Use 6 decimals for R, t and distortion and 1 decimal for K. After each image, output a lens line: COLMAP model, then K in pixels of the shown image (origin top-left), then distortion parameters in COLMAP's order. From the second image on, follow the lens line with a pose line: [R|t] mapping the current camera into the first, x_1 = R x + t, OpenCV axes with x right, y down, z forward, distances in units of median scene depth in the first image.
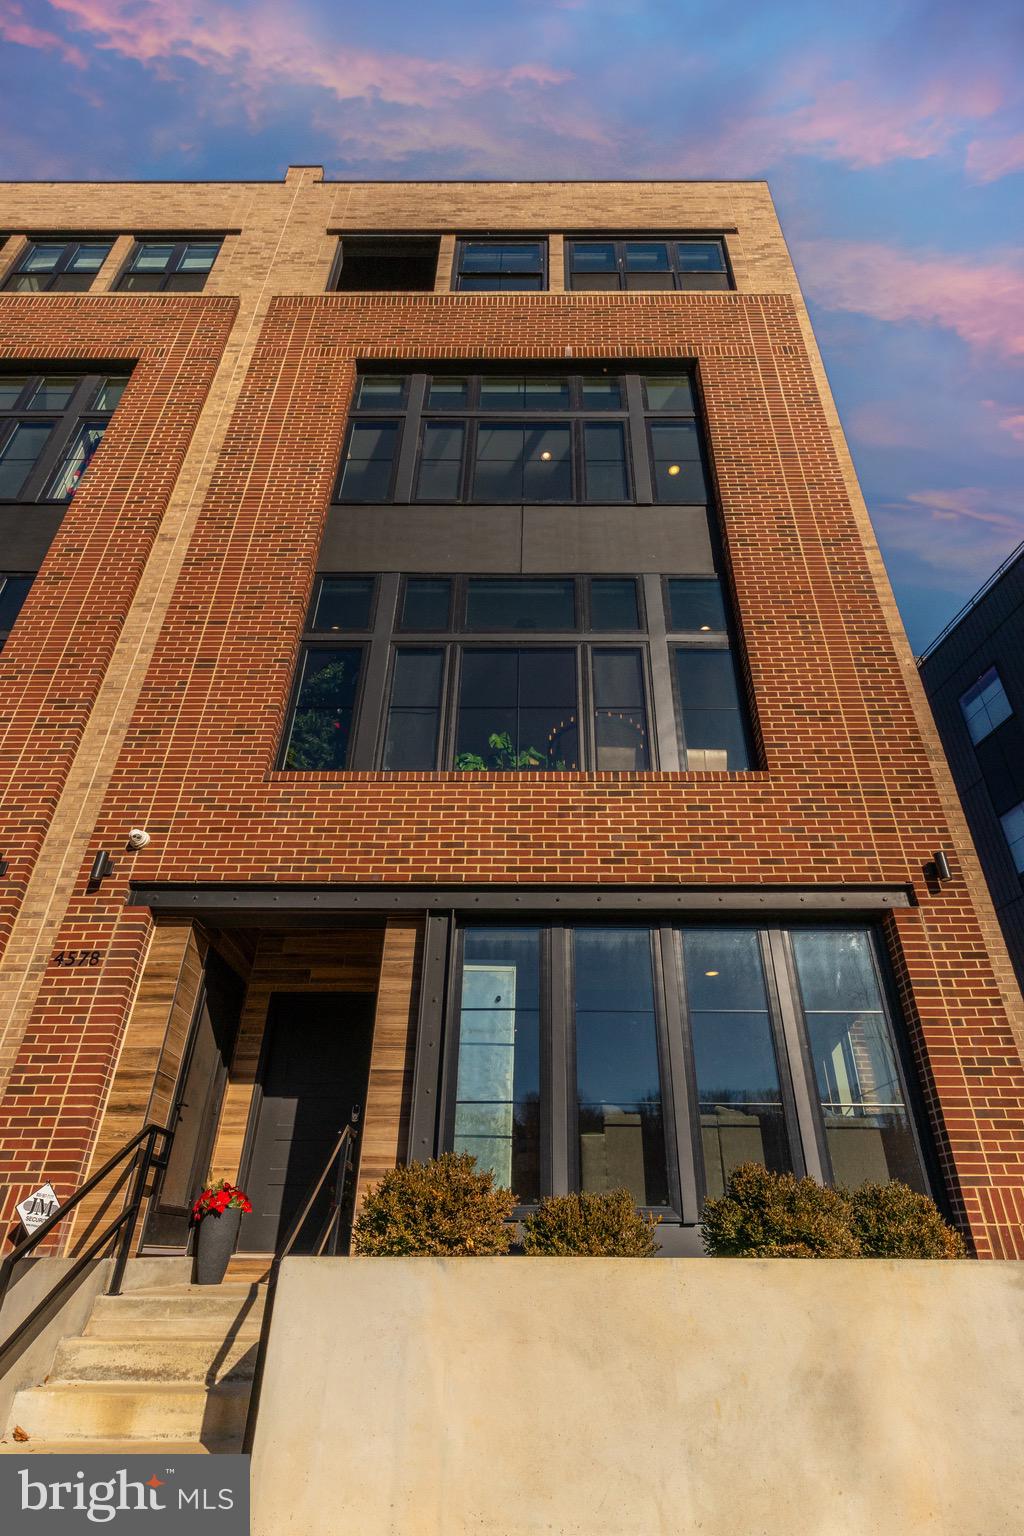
lens RADIAL K [[787.0, 0, 512.0], [0, 787.0, 804.4], [0, 0, 1]] dist [0.005048, -0.000525]
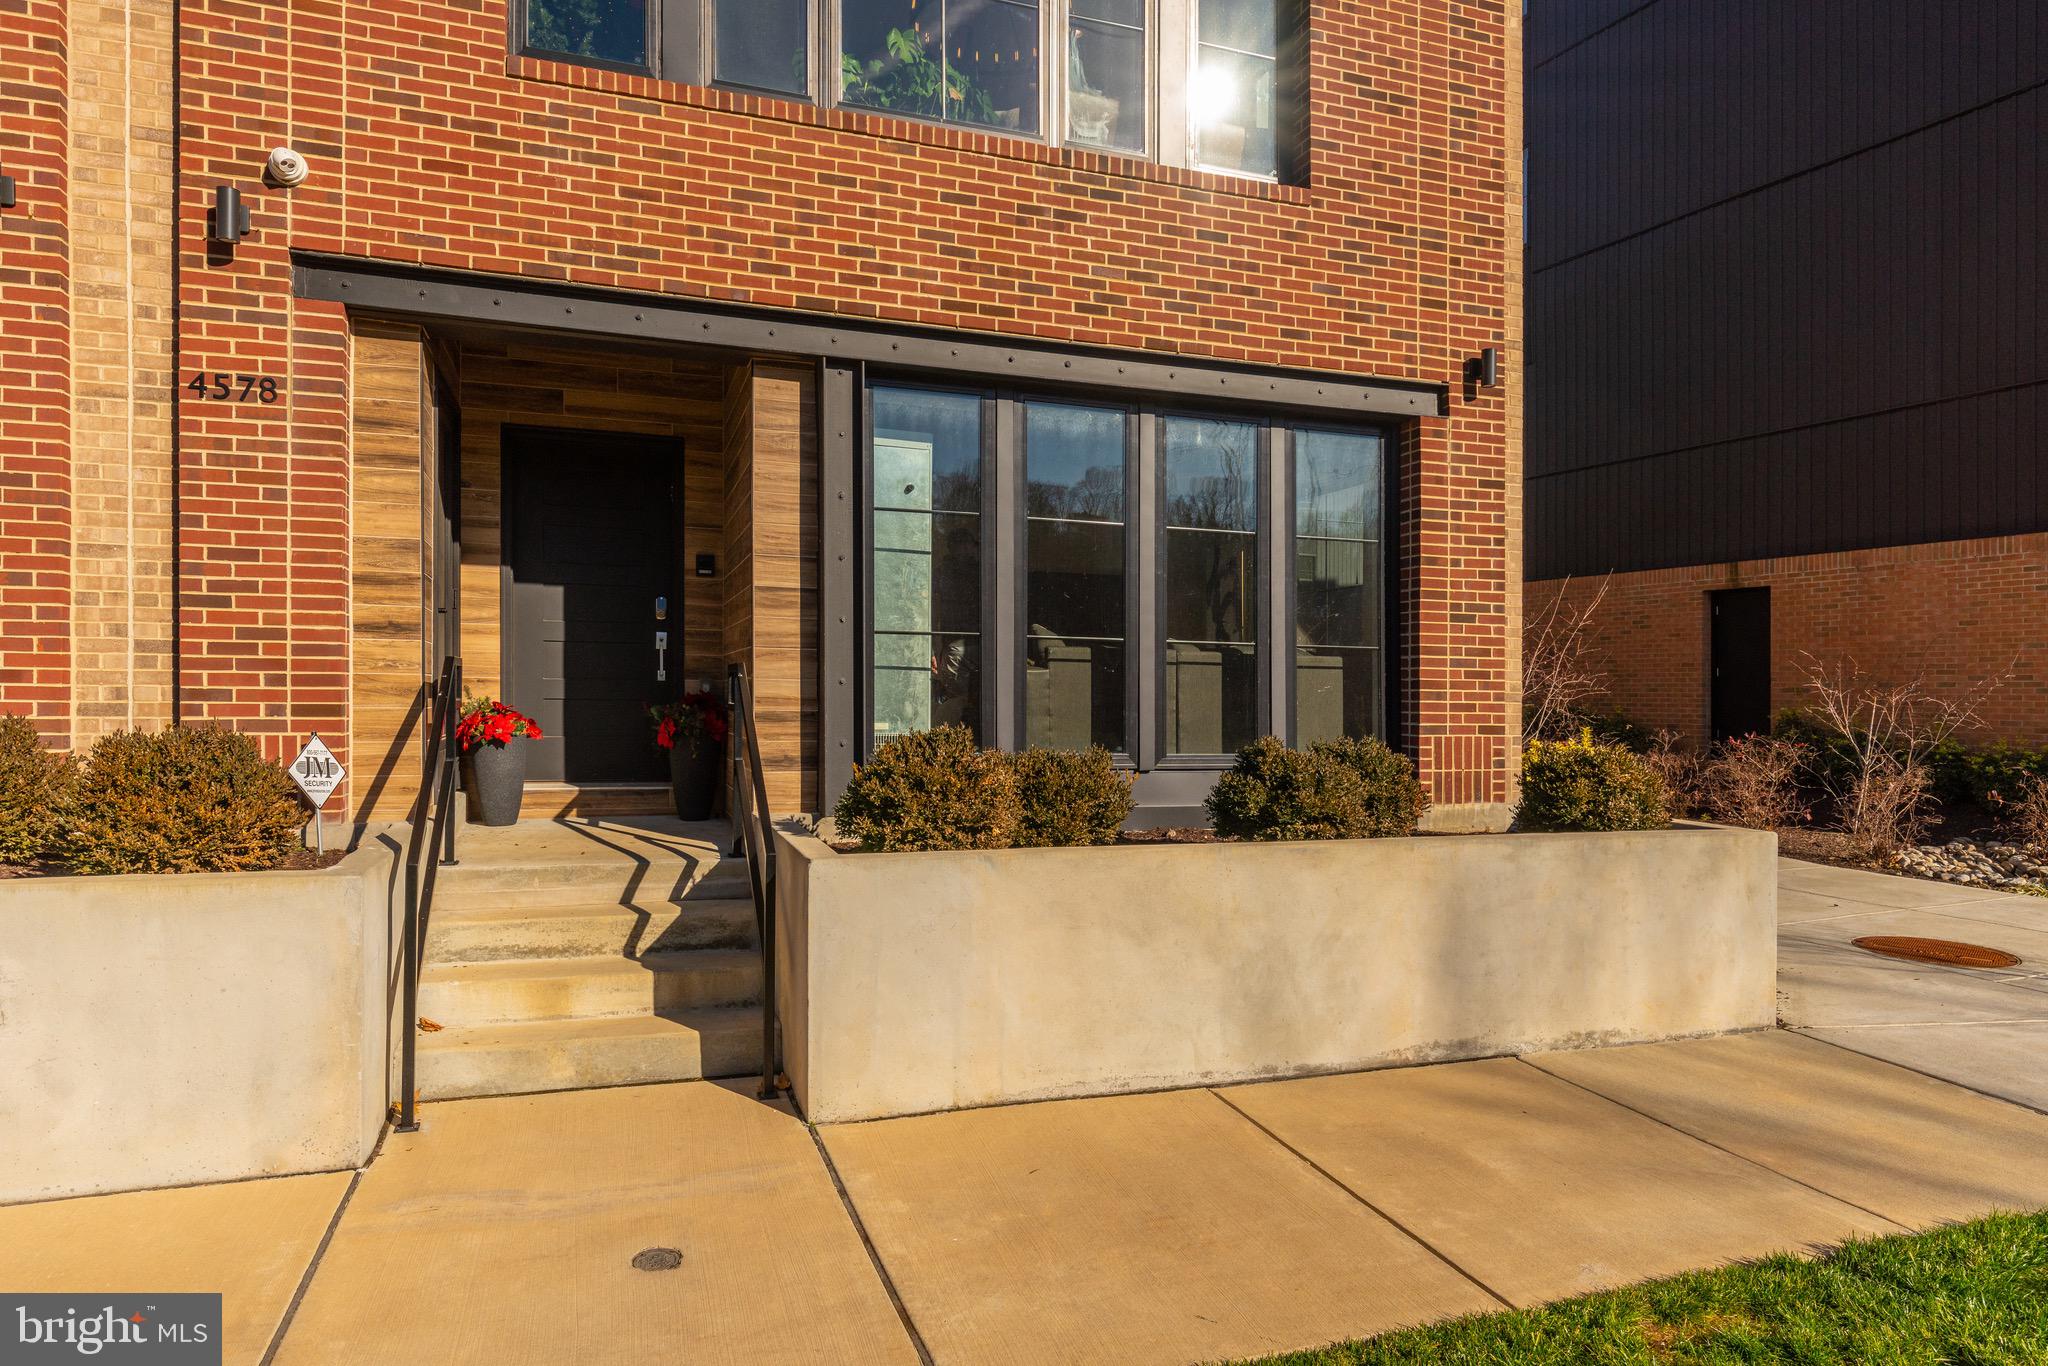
lens RADIAL K [[1230.3, 0, 1024.0], [0, 1230.3, 683.0], [0, 0, 1]] dist [0.001766, -0.000835]
pose [[0.945386, 0.005062, 0.325913, -0.289622], [-0.169026, 0.862552, 0.476902, -0.155734], [-0.278702, -0.505944, 0.816300, -0.035929]]
